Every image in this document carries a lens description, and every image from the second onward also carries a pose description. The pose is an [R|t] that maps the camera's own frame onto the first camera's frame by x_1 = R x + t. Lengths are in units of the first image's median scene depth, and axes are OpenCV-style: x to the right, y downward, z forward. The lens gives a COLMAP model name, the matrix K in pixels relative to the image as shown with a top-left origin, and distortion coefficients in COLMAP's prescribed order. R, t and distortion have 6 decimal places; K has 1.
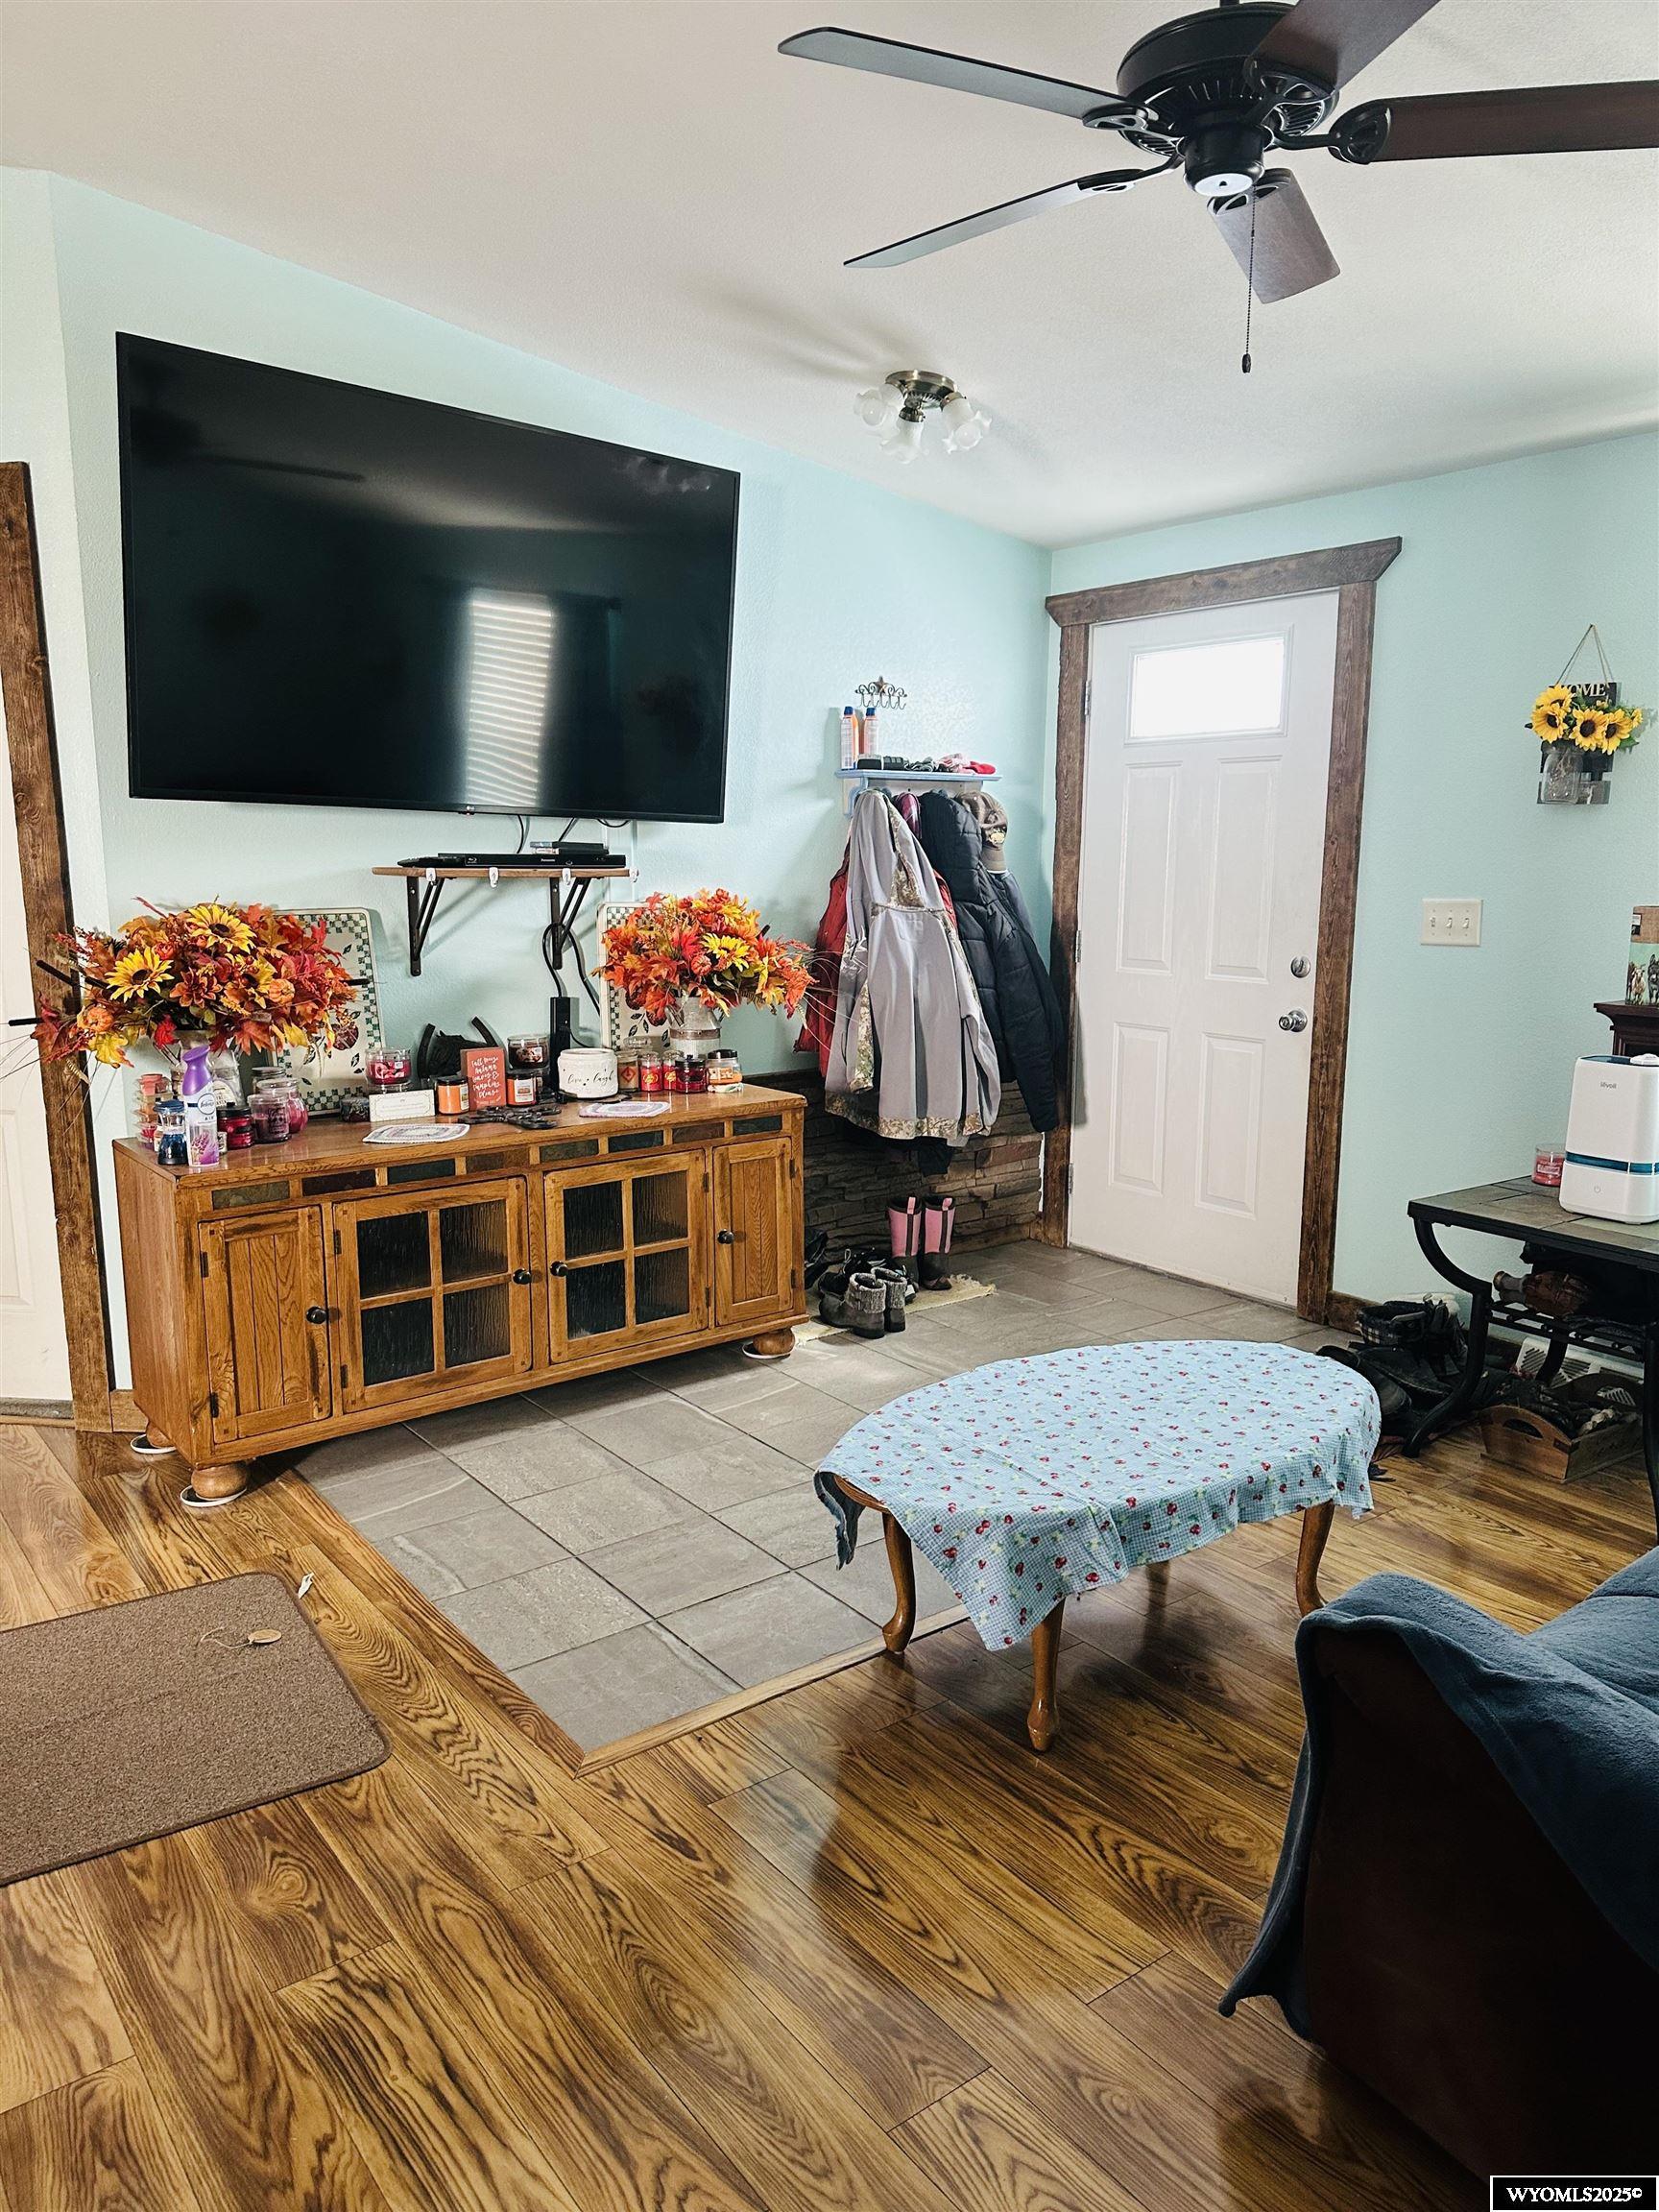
lens RADIAL K [[1550.0, 0, 829.5], [0, 1550.0, 1106.0], [0, 0, 1]] dist [0.014541, -0.026096]
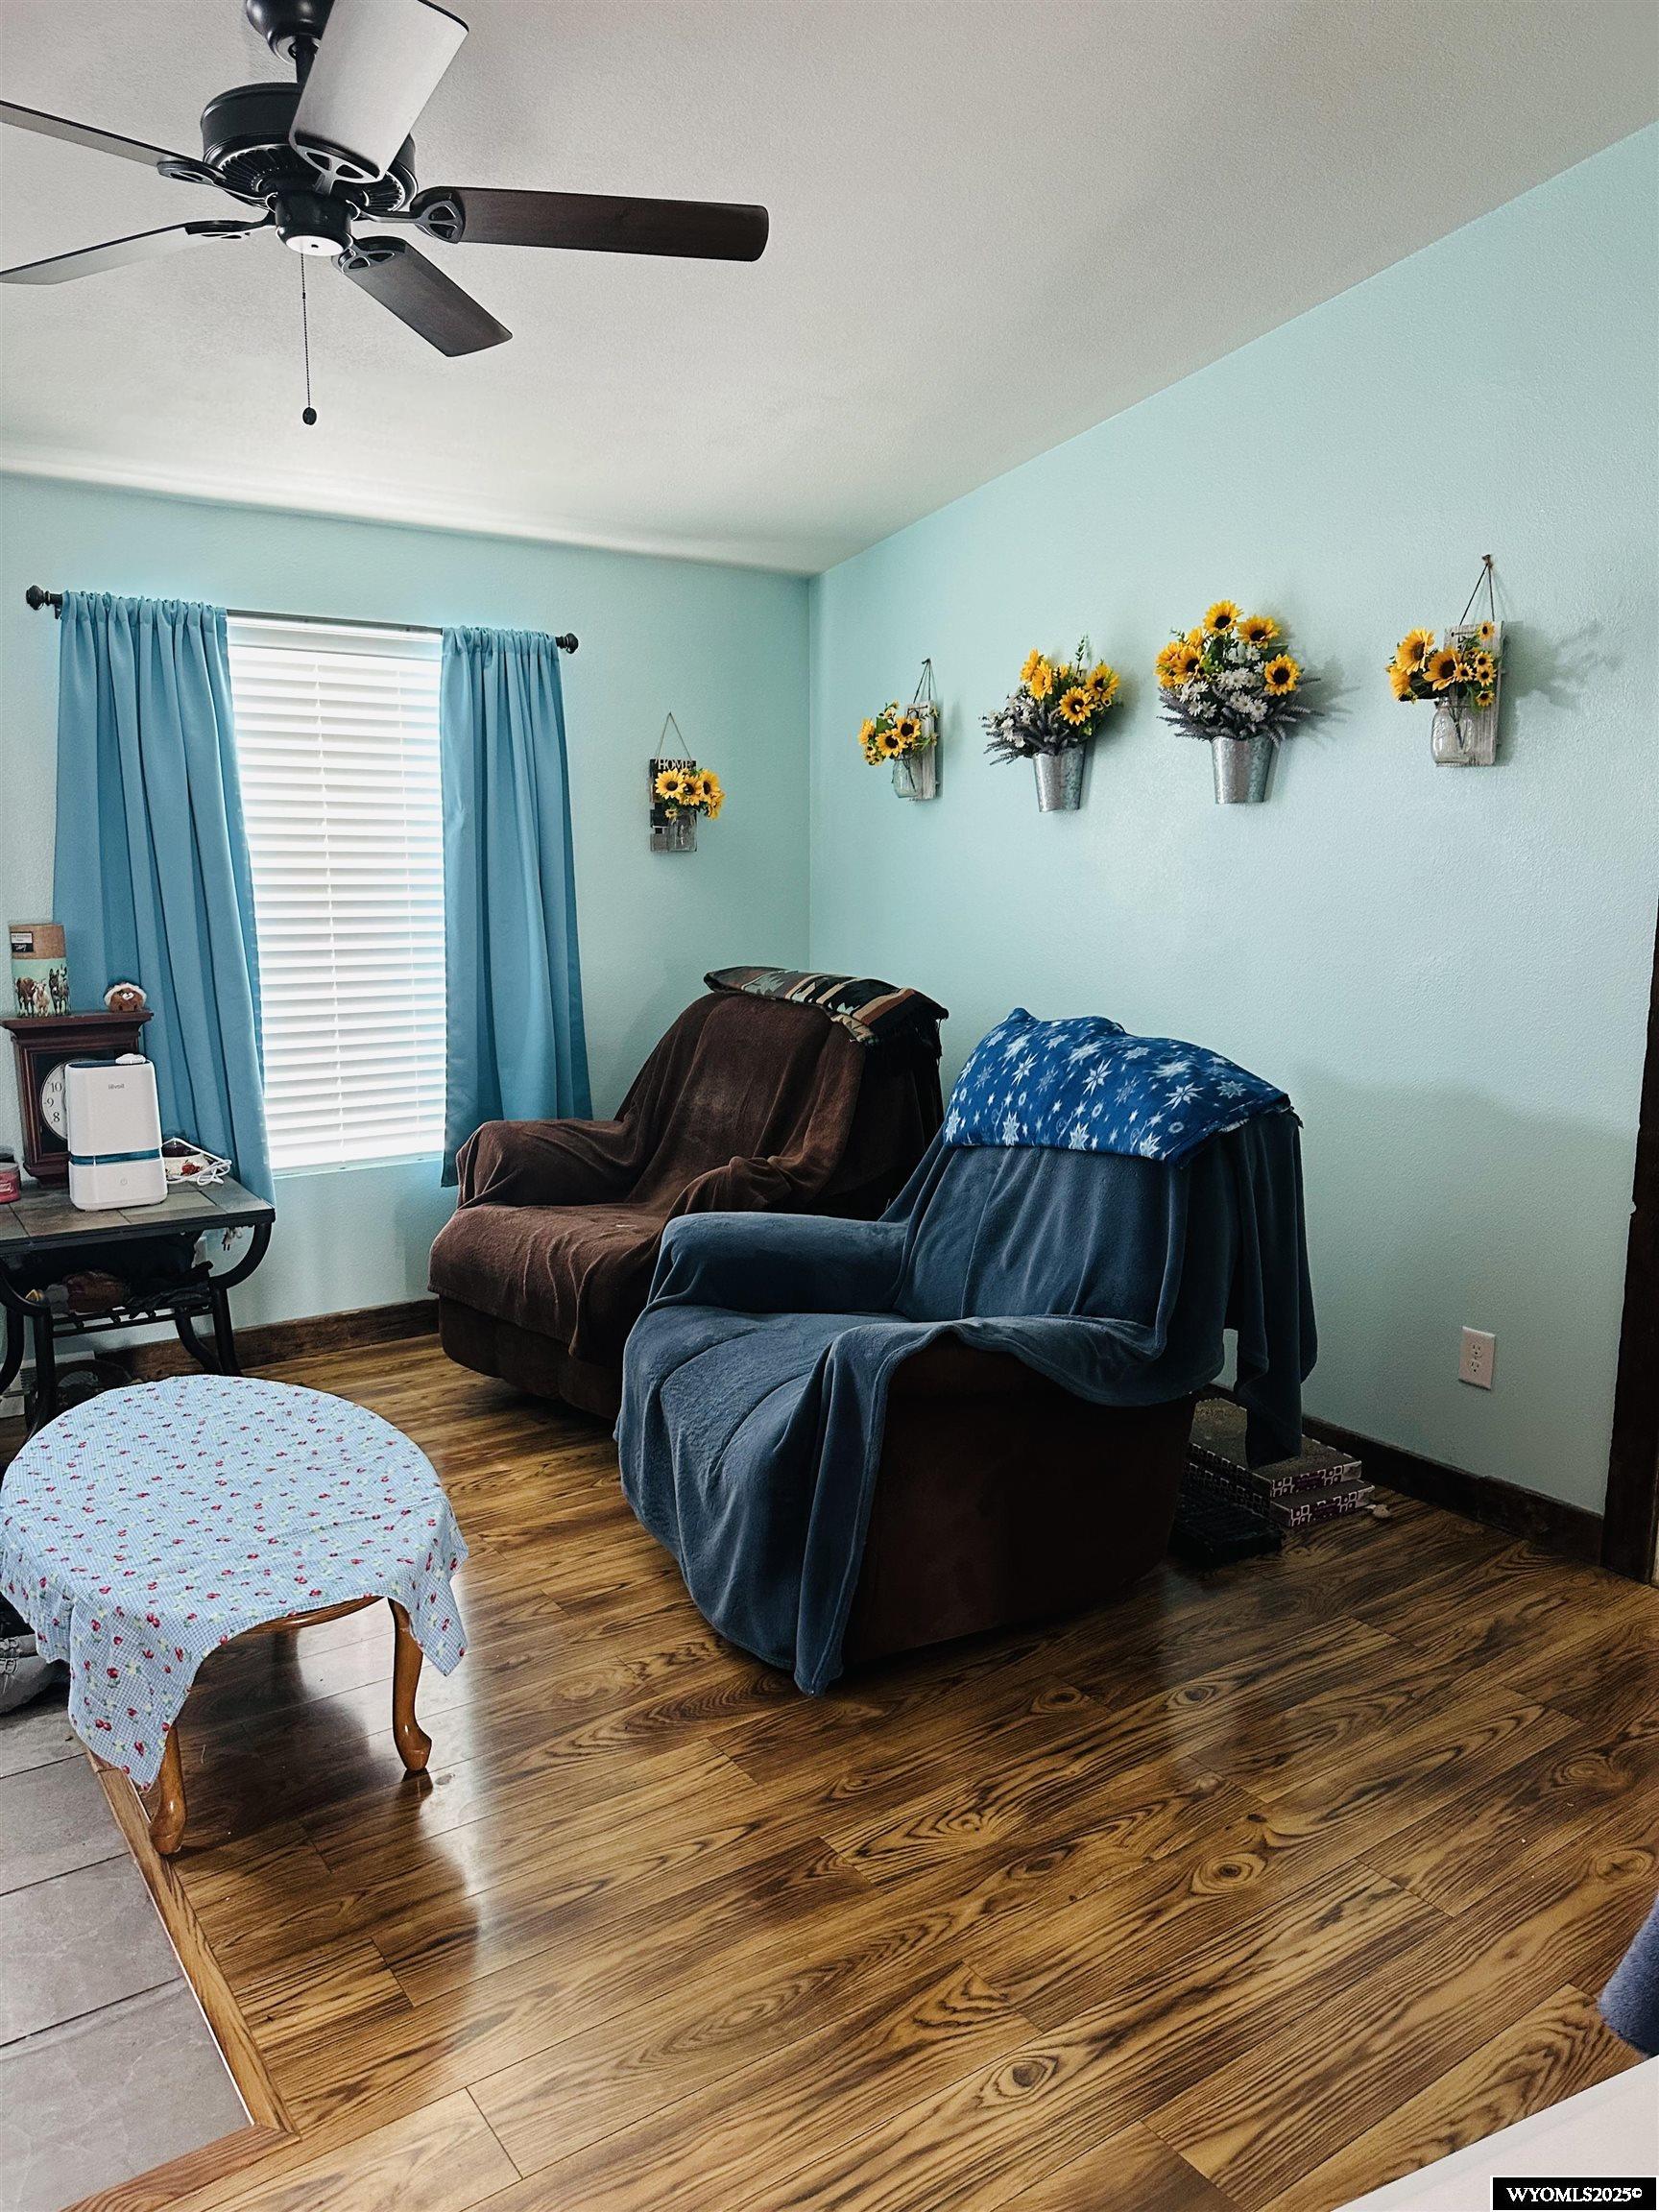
lens RADIAL K [[1550.0, 0, 829.5], [0, 1550.0, 1106.0], [0, 0, 1]] dist [0.014541, -0.026096]
pose [[0.040942, -0.159897, 0.986284, -1.052662], [0.175572, 0.972904, 0.150440, -0.144260], [-0.983615, 0.167005, 0.067906, 0.819758]]
